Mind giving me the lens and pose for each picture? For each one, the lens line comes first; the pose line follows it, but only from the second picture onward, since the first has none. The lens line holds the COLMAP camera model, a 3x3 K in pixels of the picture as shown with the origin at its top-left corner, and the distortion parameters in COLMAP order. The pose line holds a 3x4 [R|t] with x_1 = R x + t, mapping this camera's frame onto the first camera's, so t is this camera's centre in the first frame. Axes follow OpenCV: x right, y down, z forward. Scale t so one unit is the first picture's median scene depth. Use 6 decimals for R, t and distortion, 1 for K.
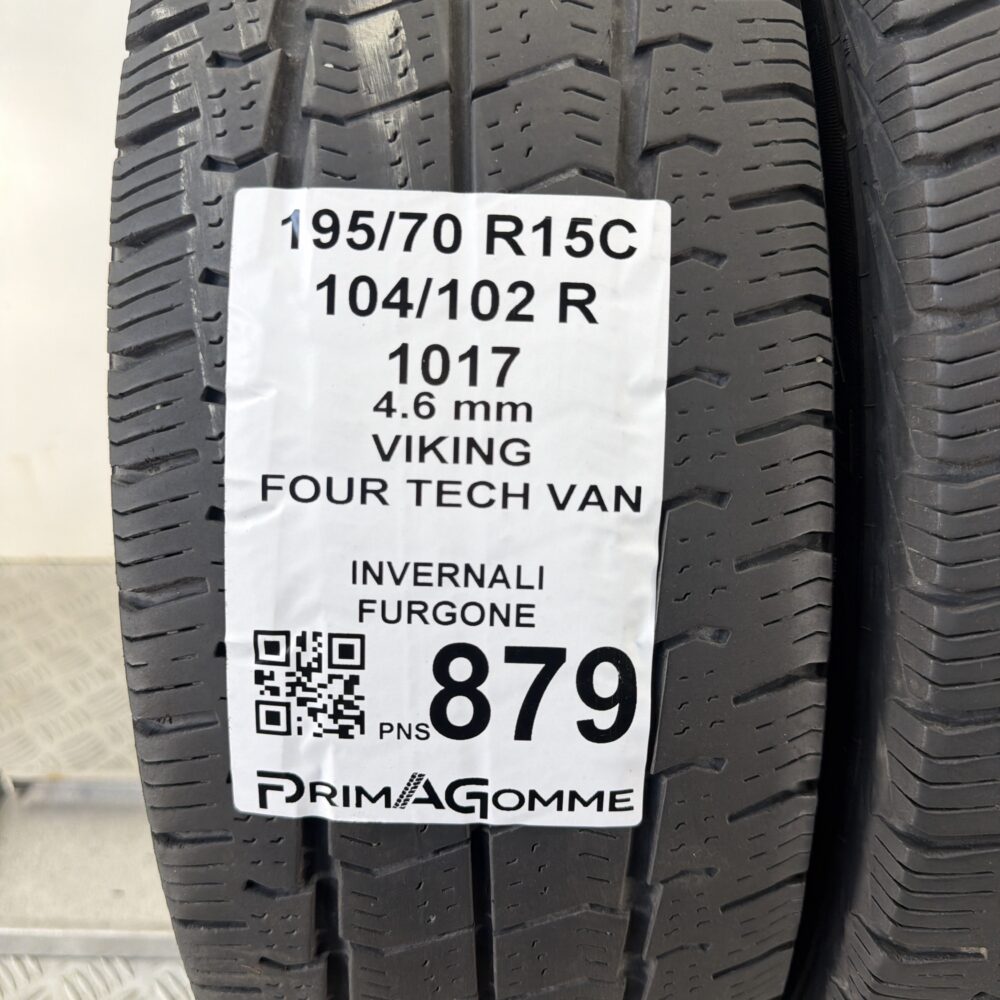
lens RADIAL K [[978.2, 0, 500.0], [0, 978.2, 500.0], [0, 0, 1]] dist [0.163641, -0.441398]
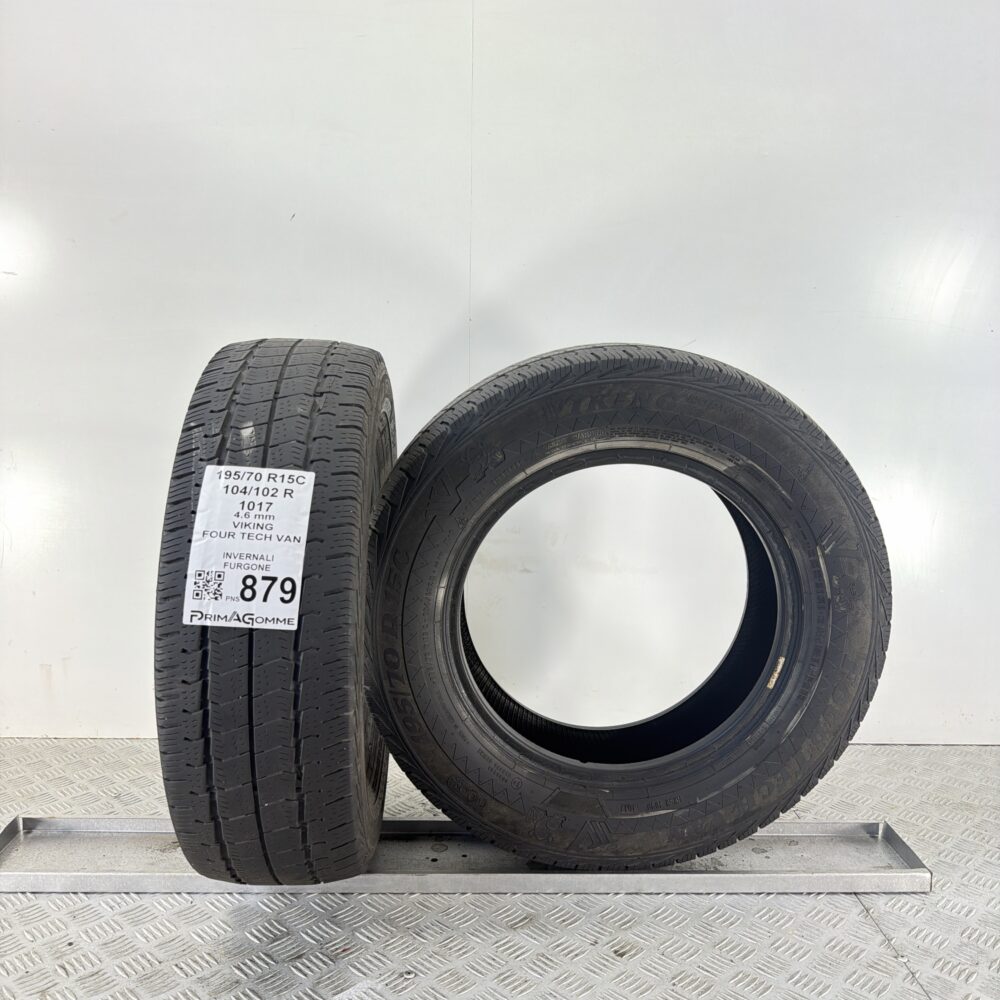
lens RADIAL K [[978.2, 0, 500.0], [0, 978.2, 500.0], [0, 0, 1]] dist [0.163641, -0.441398]
pose [[0.998395, 0.037863, 0.042126, 0.762819], [-0.019028, 0.924722, -0.380168, 1.325568], [-0.053349, 0.378756, 0.923958, -2.733150]]
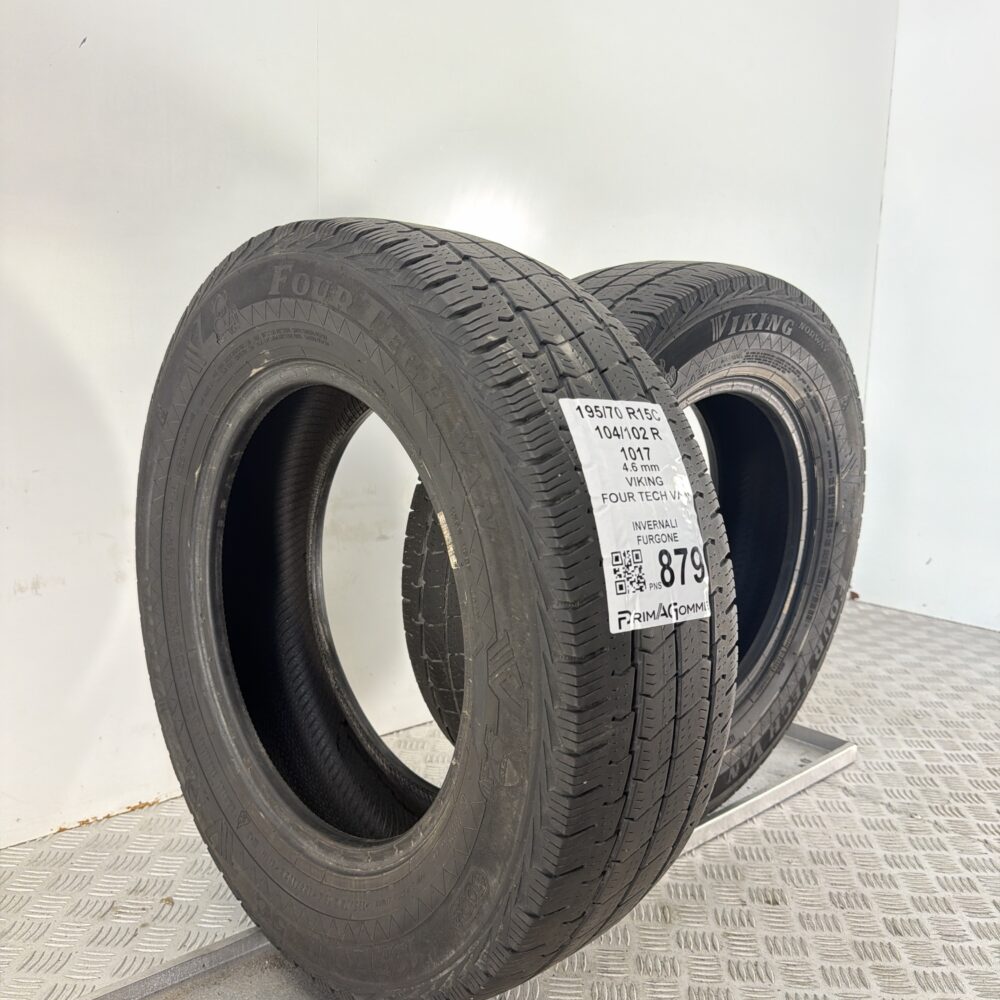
lens RADIAL K [[942.6, 0, 500.3], [0, 942.6, 461.2], [0, 0, 1]] dist [0.139113, -0.122561]
pose [[0.729560, -0.026413, 0.683406, -2.173974], [0.273046, 0.927412, -0.255642, 0.469539], [-0.627047, 0.373107, 0.683815, -0.616146]]
